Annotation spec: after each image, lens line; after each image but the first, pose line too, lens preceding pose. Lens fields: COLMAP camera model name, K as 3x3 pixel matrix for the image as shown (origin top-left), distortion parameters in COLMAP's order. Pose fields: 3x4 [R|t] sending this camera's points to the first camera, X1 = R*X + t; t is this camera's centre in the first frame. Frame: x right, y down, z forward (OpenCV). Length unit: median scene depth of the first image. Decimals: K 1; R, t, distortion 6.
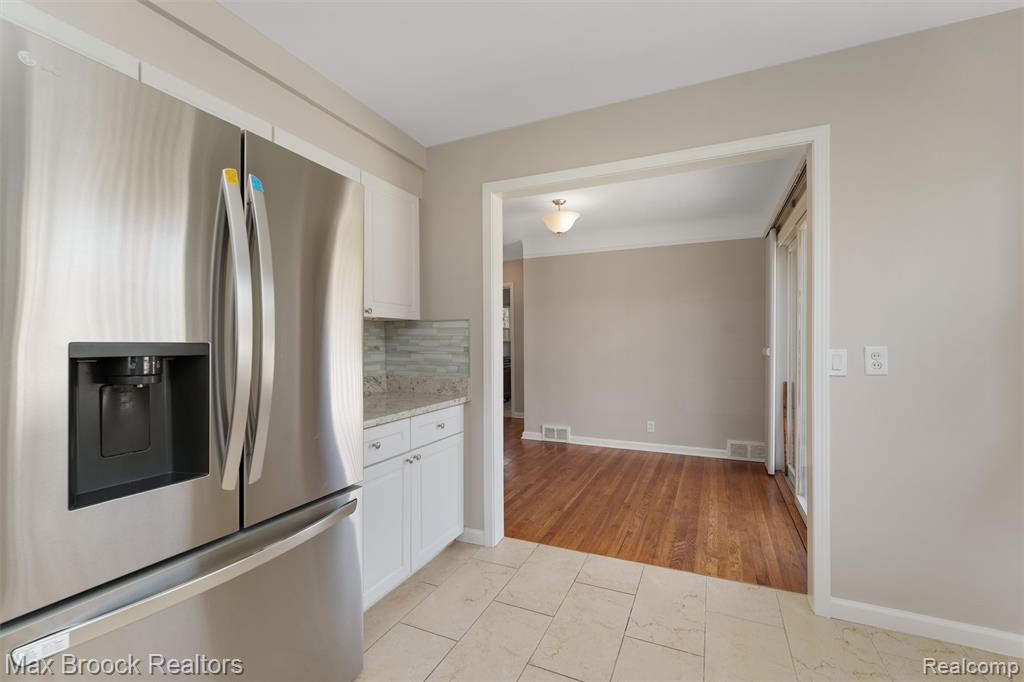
lens RADIAL K [[442.6, 0, 508.8], [0, 442.6, 336.2], [0, 0, 1]] dist [-0.001162, -0.000220]
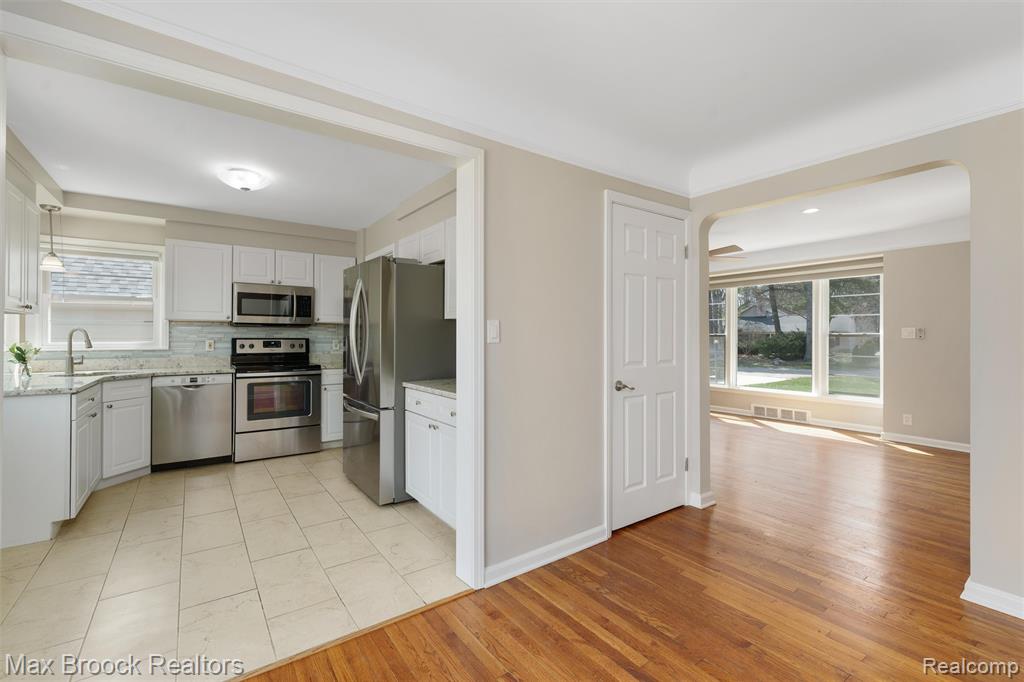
lens RADIAL K [[442.6, 0, 508.8], [0, 442.6, 336.2], [0, 0, 1]] dist [-0.001162, -0.000220]
pose [[-0.494639, 0.000140, -0.869099, 1.618603], [0.005166, 0.999983, -0.002779, 0.028975], [0.869083, -0.005865, -0.494631, 3.683605]]
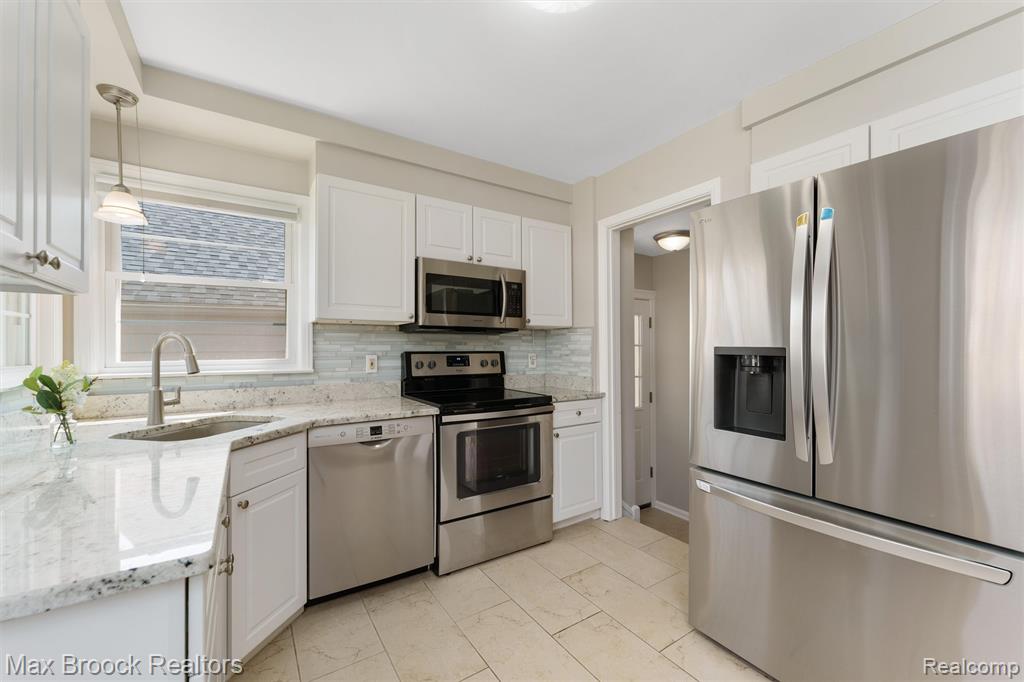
lens RADIAL K [[408.3, 0, 508.6], [0, 408.3, 346.6], [0, 0, 1]] dist [0.000816, 0.000241]
pose [[-0.536476, -0.000052, -0.843916, 0.915702], [0.009851, 0.999931, -0.006324, 0.012493], [0.843858, -0.011706, -0.536439, 0.988408]]
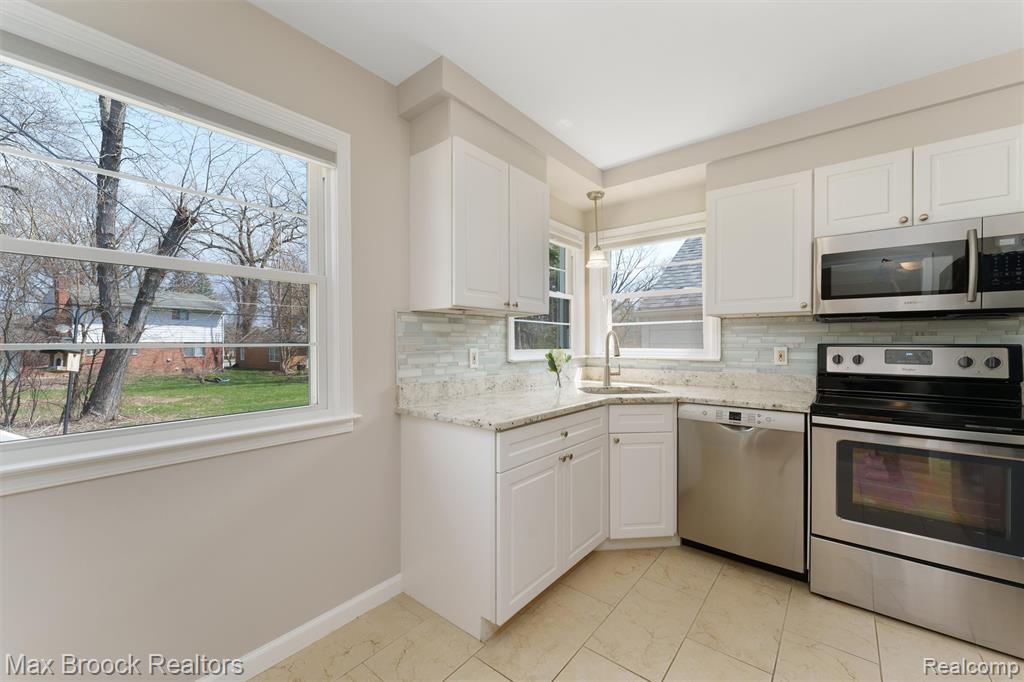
lens RADIAL K [[408.8, 0, 512.0], [0, 408.8, 341.0], [0, 0, 1]] dist [-0.000862, 0.000047]
pose [[-0.968999, 0.003765, 0.247036, 0.234493], [0.001788, 0.999965, -0.008229, 0.021600], [-0.247058, -0.007532, -0.968971, 1.707246]]
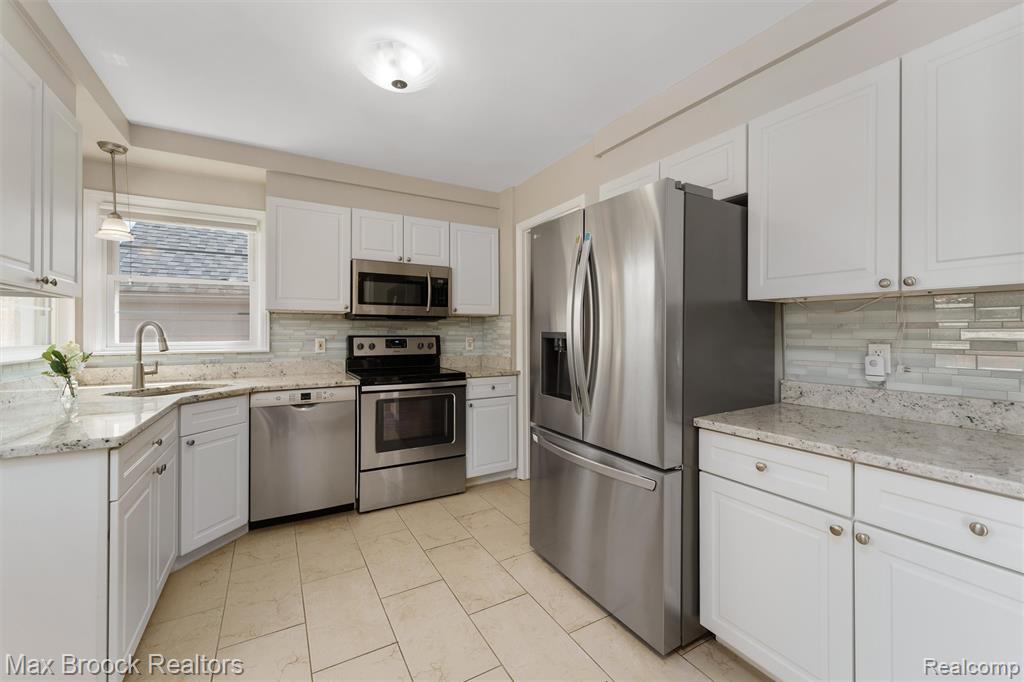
lens RADIAL K [[416.2, 0, 513.3], [0, 416.2, 331.1], [0, 0, 1]] dist [0.000801, -0.000034]
pose [[-0.577545, -0.000851, -0.816358, 0.967520], [0.008575, 0.999938, -0.007108, 0.020285], [0.816314, -0.011106, -0.577502, 1.900352]]
